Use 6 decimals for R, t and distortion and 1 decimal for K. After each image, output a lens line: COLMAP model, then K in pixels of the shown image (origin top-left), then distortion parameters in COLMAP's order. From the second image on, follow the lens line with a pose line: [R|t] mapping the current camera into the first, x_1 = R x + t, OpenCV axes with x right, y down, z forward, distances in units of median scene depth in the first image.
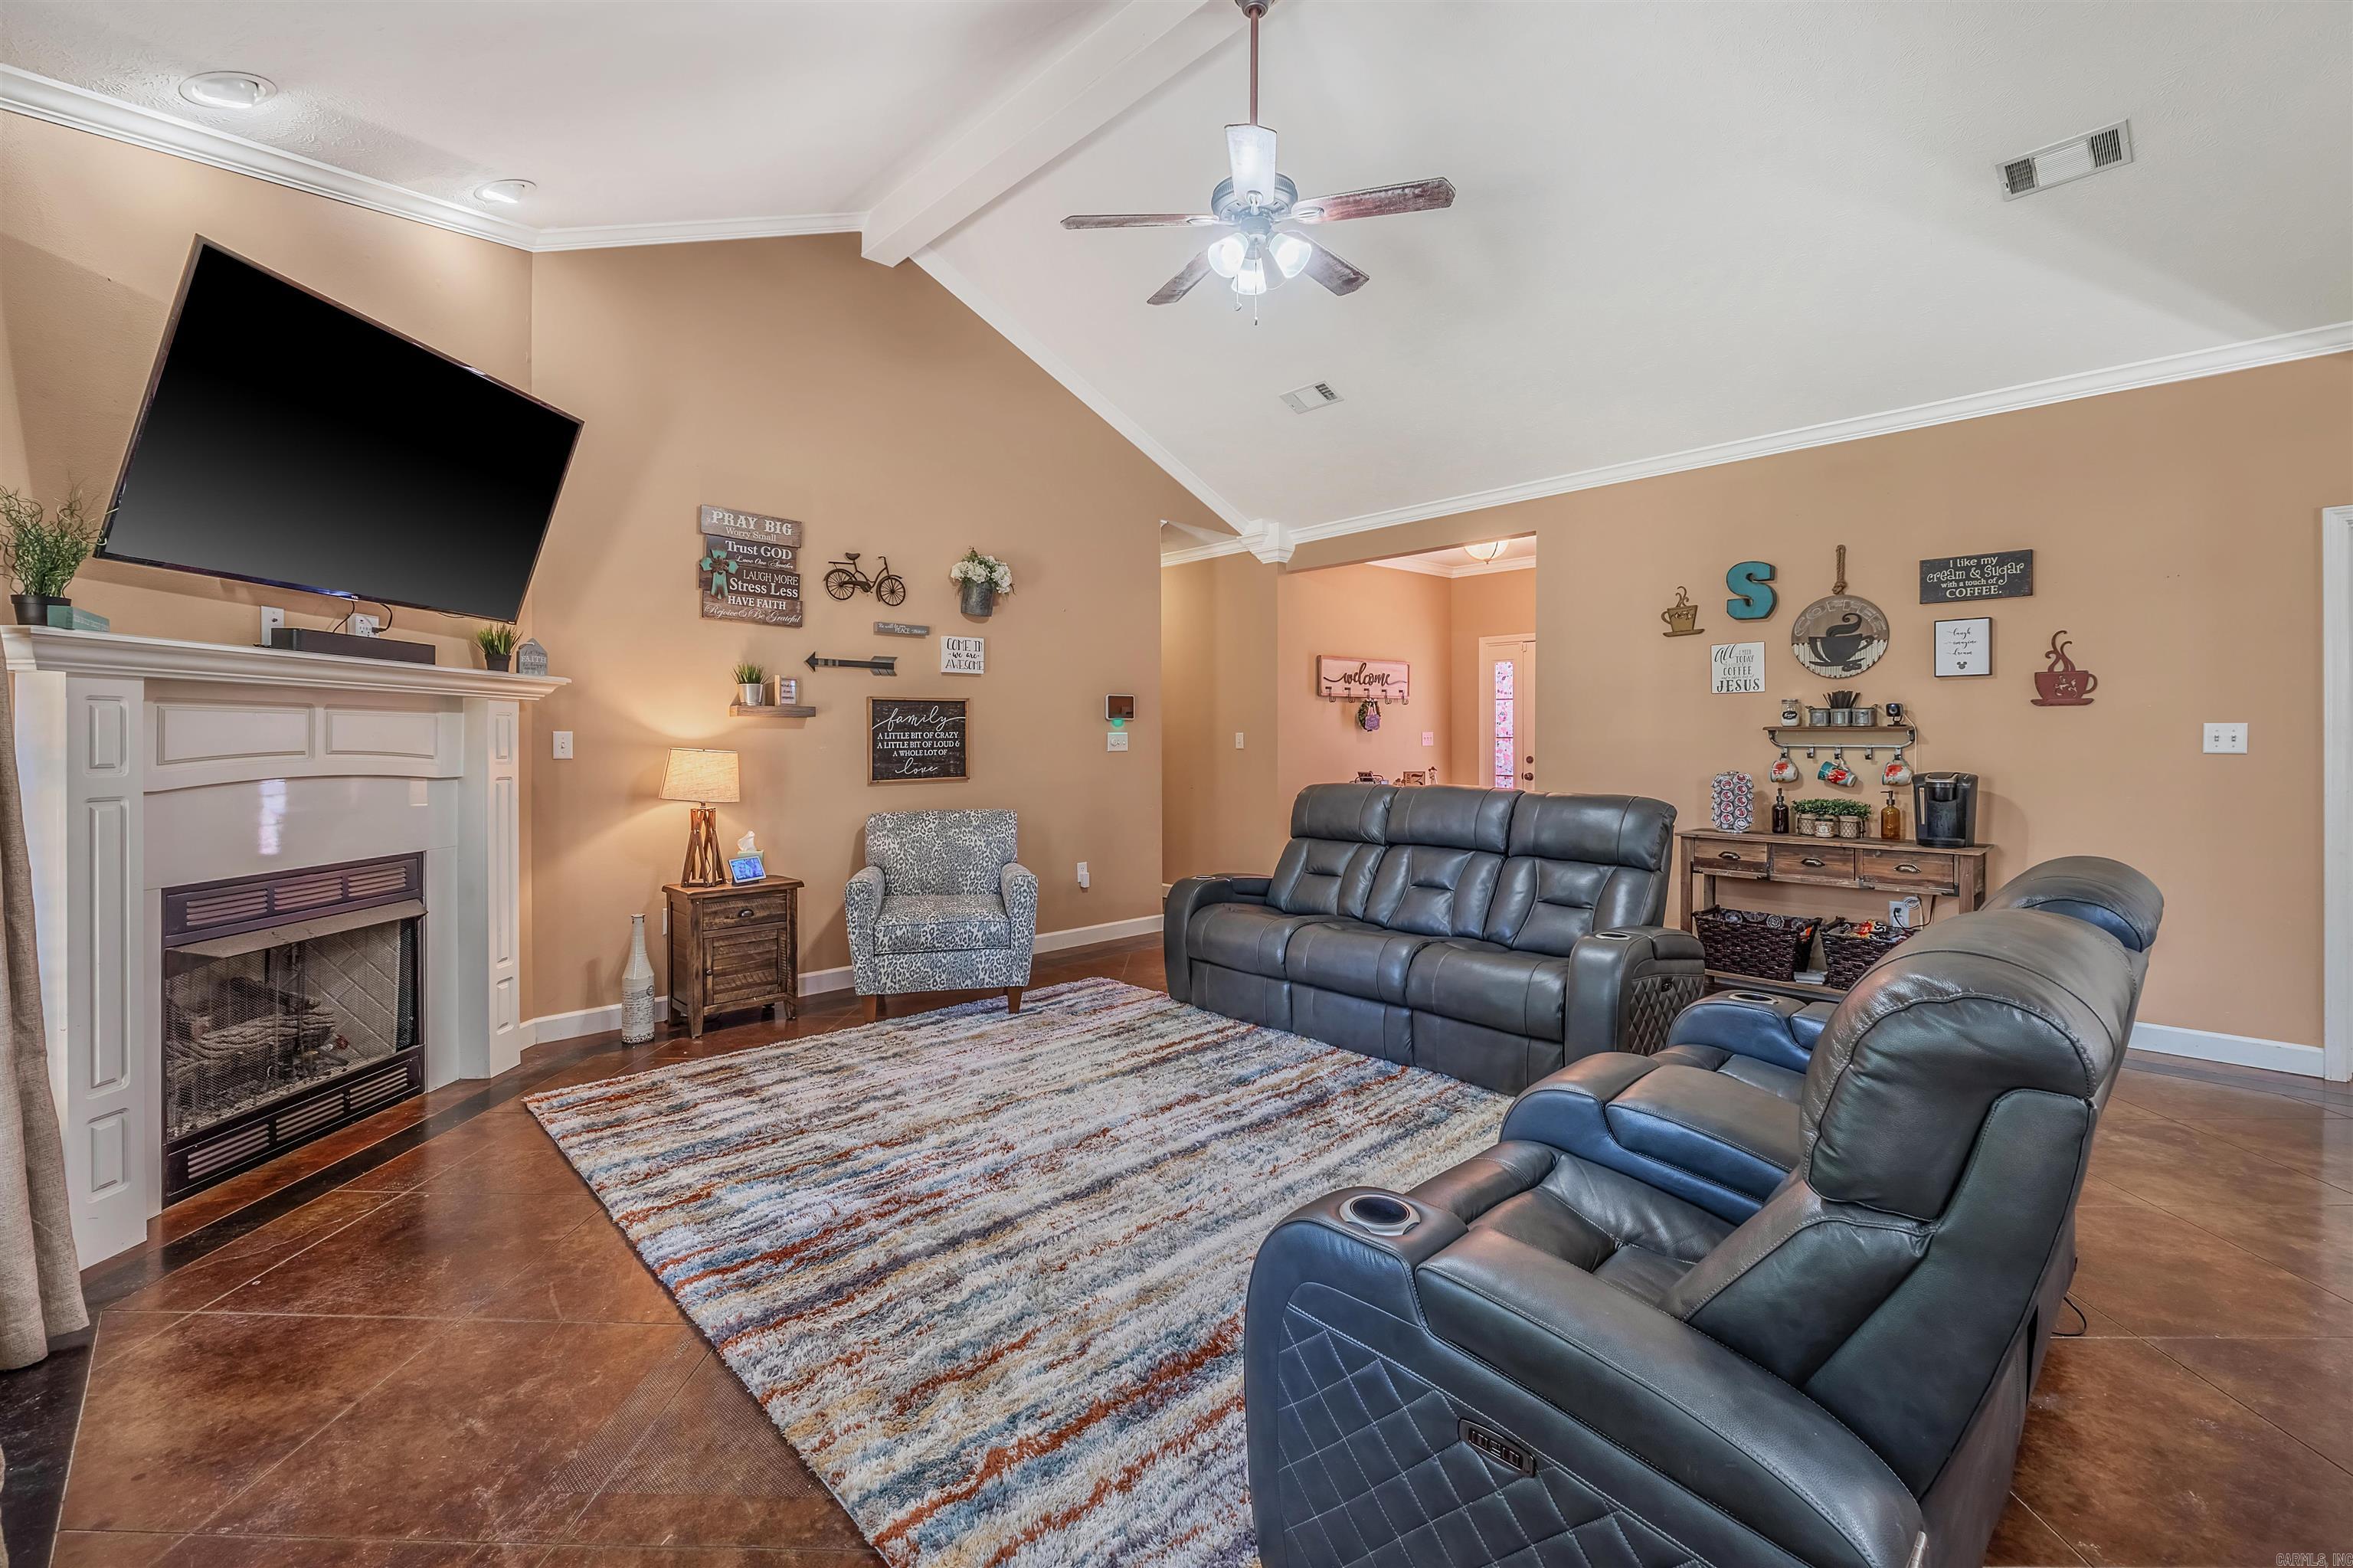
lens RADIAL K [[1016.6, 0, 1183.5], [0, 1016.6, 740.2], [0, 0, 1]] dist [-0.001007, -0.000204]
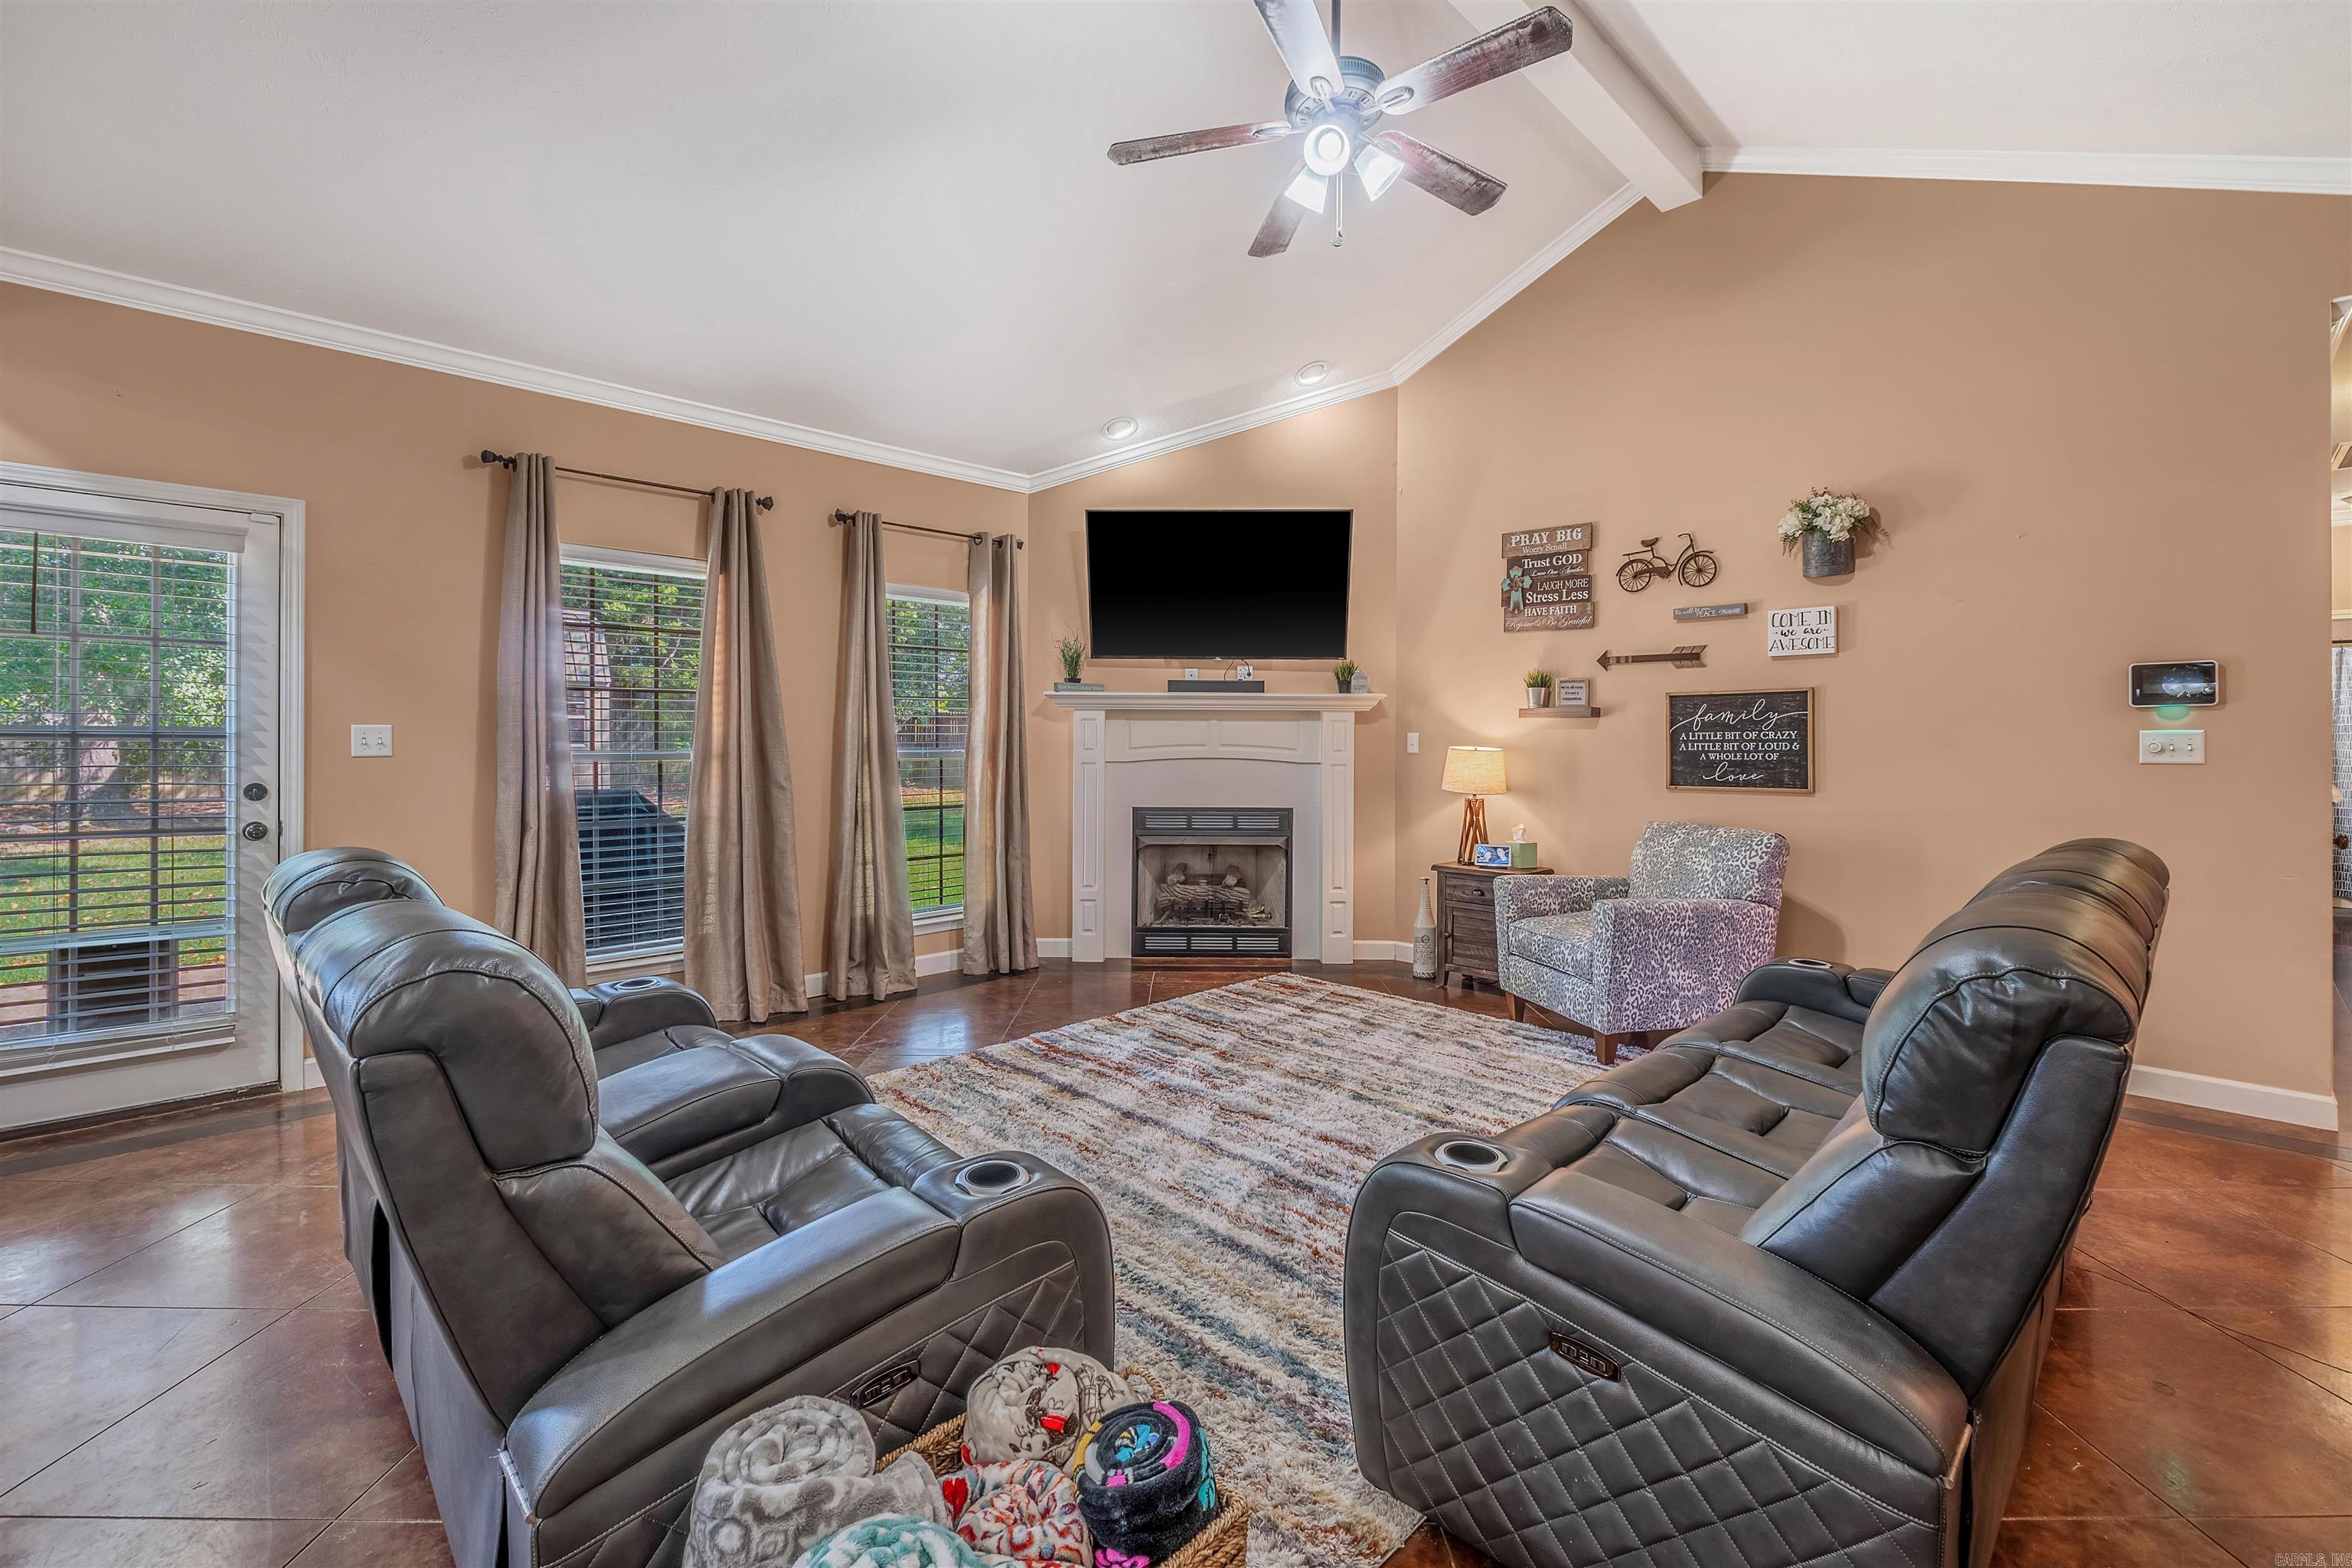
lens RADIAL K [[1016.1, 0, 1182.9], [0, 1016.1, 740.2], [0, 0, 1]] dist [-0.001007, -0.000204]
pose [[0.014805, 0.002017, -0.999888, 0.598008], [-0.005220, 0.999984, 0.001940, -0.000067], [0.999877, 0.005190, 0.014816, 0.564114]]
